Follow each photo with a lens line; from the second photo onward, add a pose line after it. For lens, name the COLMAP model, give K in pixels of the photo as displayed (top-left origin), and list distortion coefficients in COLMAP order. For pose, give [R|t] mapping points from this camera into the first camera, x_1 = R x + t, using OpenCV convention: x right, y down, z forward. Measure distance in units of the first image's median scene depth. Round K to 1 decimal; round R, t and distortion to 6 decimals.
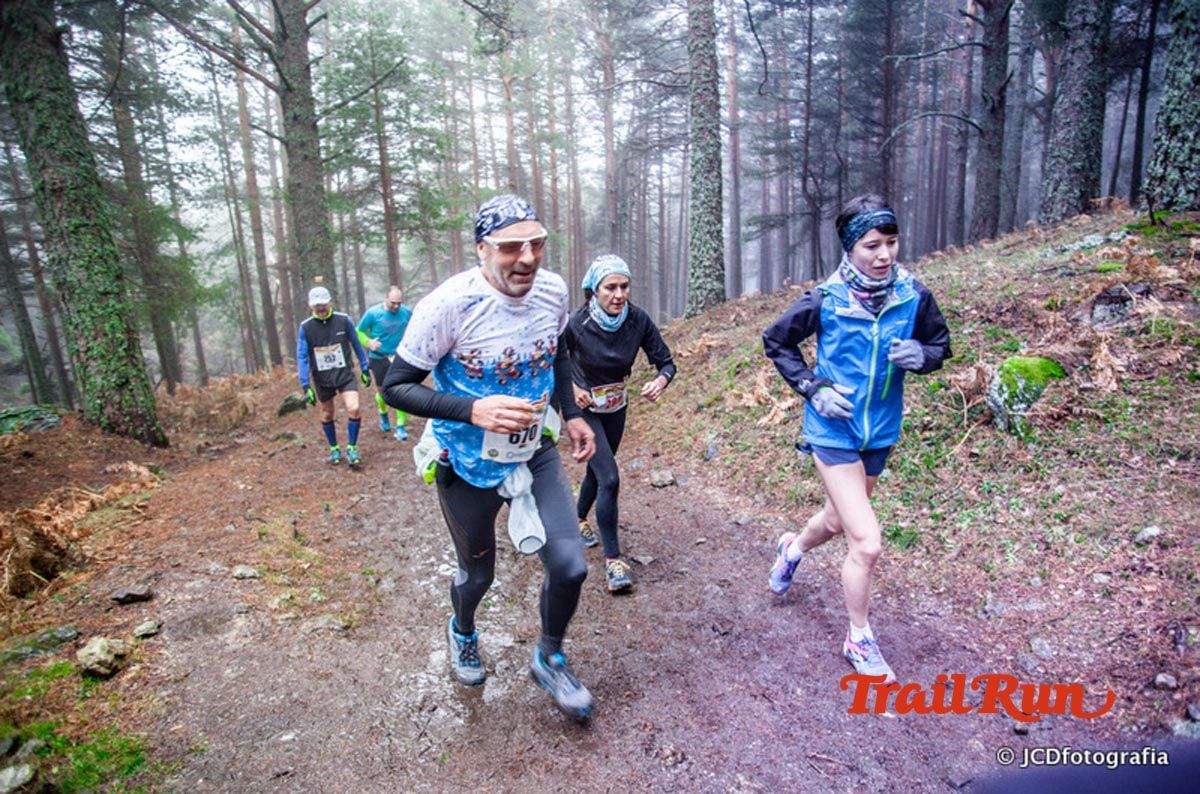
lens RADIAL K [[744.5, 0, 605.7], [0, 744.5, 406.0], [0, 0, 1]] dist [-0.099186, 0.059267]
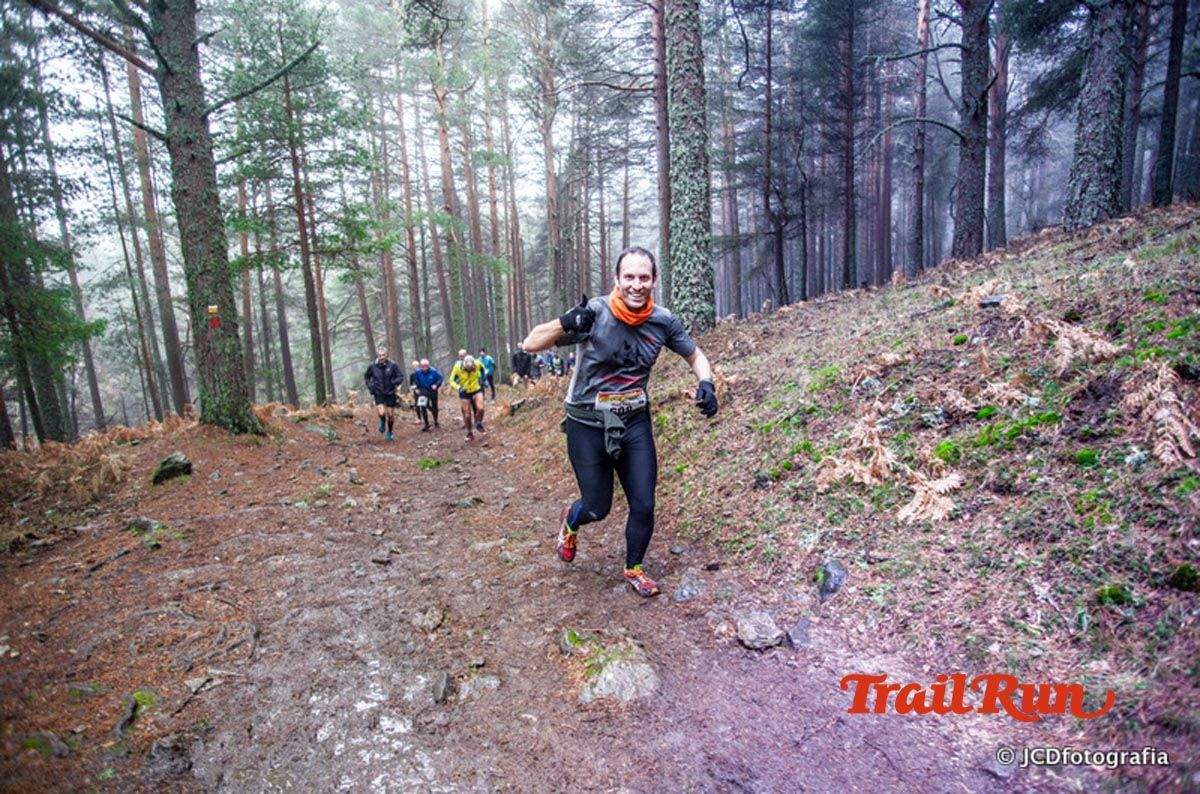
lens RADIAL K [[740.0, 0, 607.0], [0, 740.0, 403.6], [0, 0, 1]] dist [-0.094508, 0.055540]
pose [[0.995873, -0.027068, 0.086623, -0.042154], [0.031037, 0.998514, -0.044804, -0.027150], [-0.085281, 0.047308, 0.995233, 0.242442]]
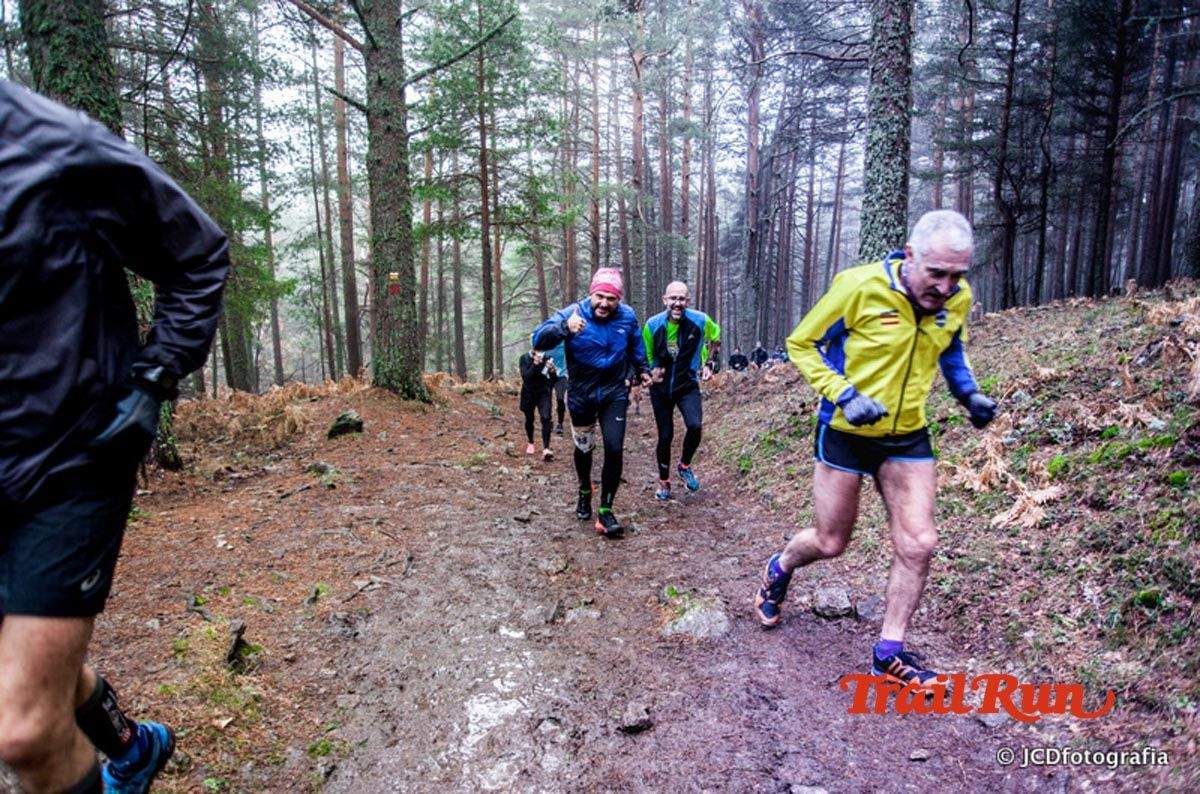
lens RADIAL K [[837.6, 0, 602.8], [0, 837.6, 404.8], [0, 0, 1]] dist [-0.094228, 0.074828]
pose [[0.986502, 0.064586, -0.150476, -0.009611], [-0.070632, 0.996882, -0.035181, -0.014823], [0.147734, 0.045334, 0.987988, 0.153089]]
